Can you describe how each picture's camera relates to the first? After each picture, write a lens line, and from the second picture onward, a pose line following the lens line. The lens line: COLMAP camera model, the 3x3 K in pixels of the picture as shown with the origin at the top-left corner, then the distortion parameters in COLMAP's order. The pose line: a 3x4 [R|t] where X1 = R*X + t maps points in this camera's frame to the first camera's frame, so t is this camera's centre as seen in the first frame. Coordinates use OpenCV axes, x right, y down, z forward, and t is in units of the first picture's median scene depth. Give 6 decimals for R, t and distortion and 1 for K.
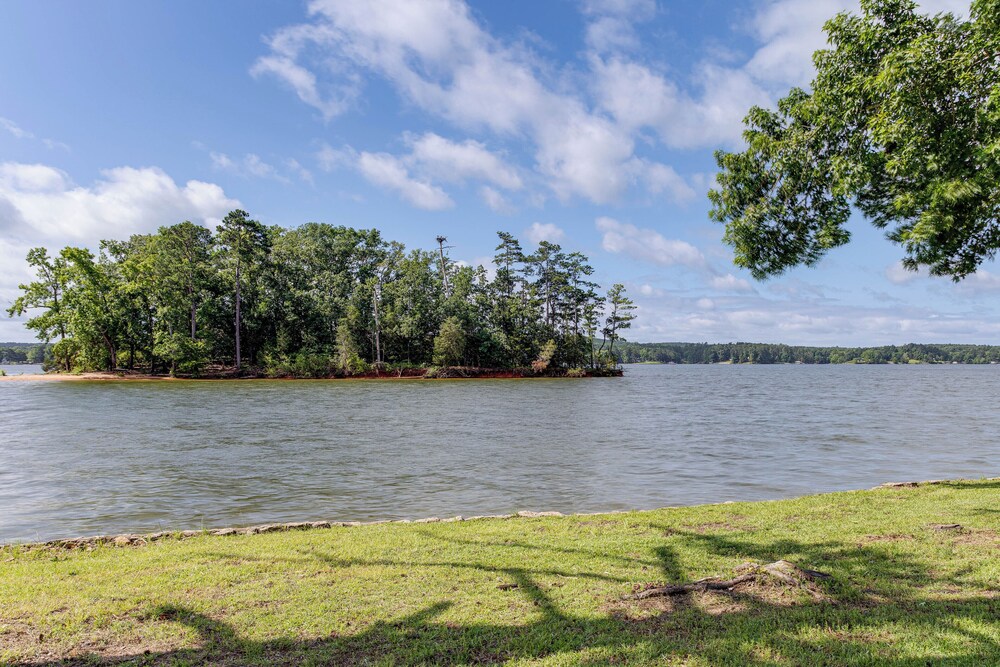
lens RADIAL K [[808.4, 0, 500.0], [0, 808.4, 333.5], [0, 0, 1]] dist [0.001091, -0.000157]
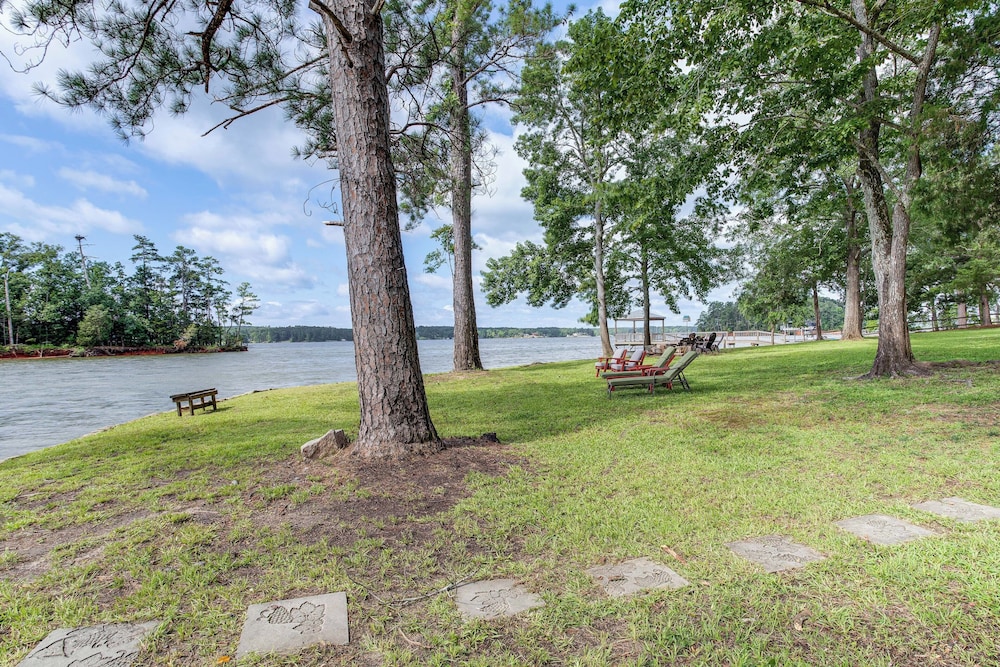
lens RADIAL K [[808.4, 0, 500.0], [0, 808.4, 333.5], [0, 0, 1]] dist [0.001091, -0.000157]
pose [[0.804027, -0.009169, 0.594522, -0.292356], [-0.003769, 0.999782, 0.020516, -0.005127], [-0.594581, -0.018736, 0.803817, -0.308700]]
